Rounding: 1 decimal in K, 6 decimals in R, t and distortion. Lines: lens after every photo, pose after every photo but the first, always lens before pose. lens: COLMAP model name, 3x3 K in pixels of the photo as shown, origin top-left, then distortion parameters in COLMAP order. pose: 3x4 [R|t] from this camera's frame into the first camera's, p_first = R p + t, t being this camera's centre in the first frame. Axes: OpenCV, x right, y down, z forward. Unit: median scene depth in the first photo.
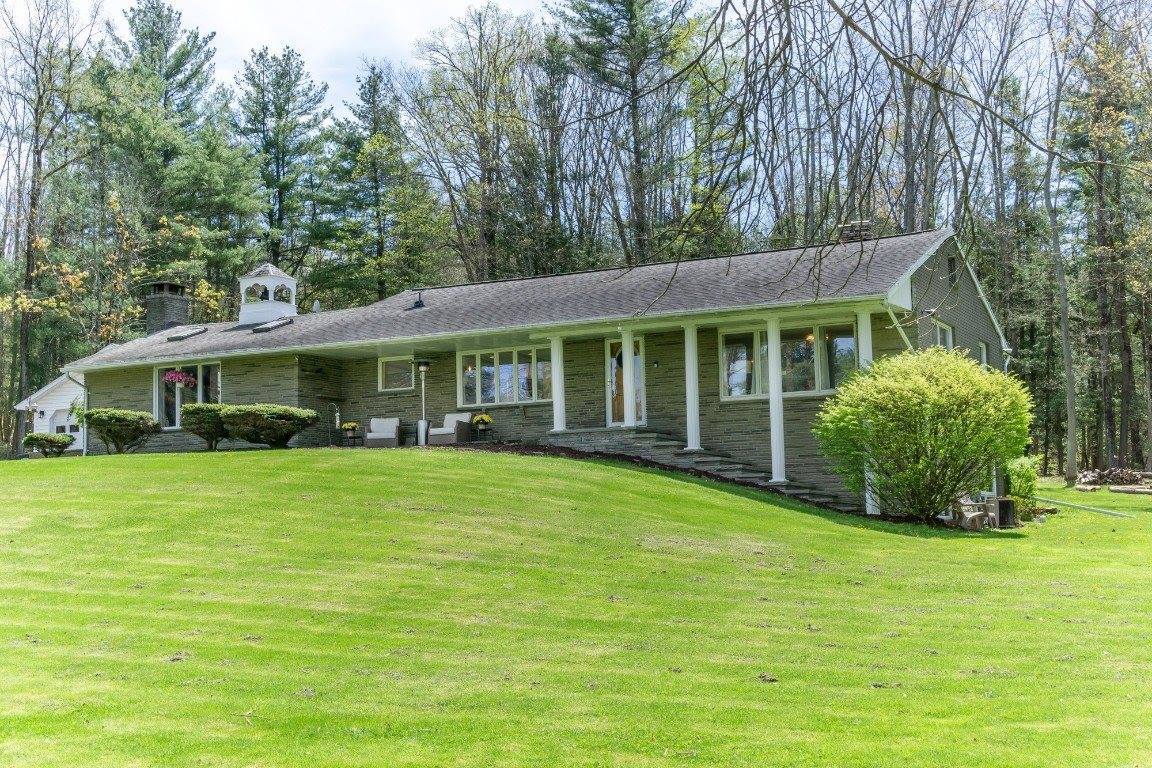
lens RADIAL K [[1586.7, 0, 571.1], [0, 1586.7, 383.5], [0, 0, 1]] dist [0.001550, 0.000000]
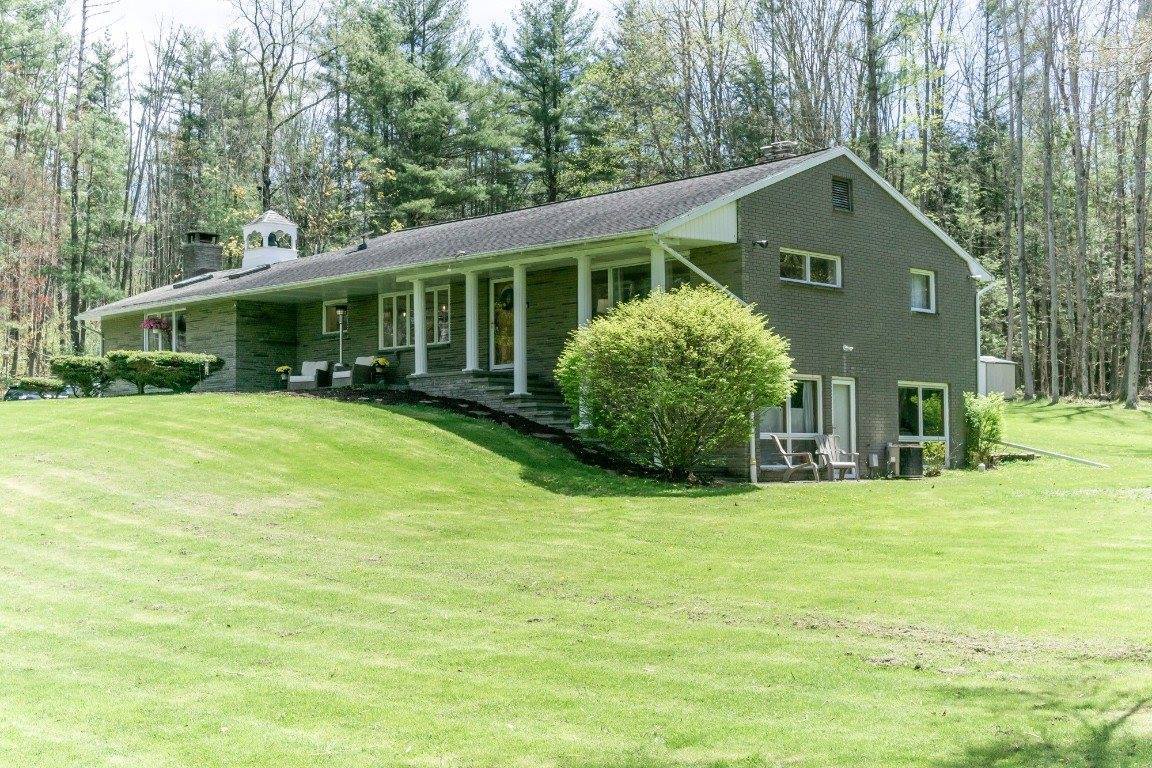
lens RADIAL K [[1586.7, 0, 574.3], [0, 1586.7, 387.3], [0, 0, 1]] dist [0.001550, 0.000000]
pose [[0.946936, -0.004381, -0.321392, 0.371458], [0.021692, 0.998499, 0.050301, -0.009265], [0.320689, -0.054604, 0.945609, 0.088238]]
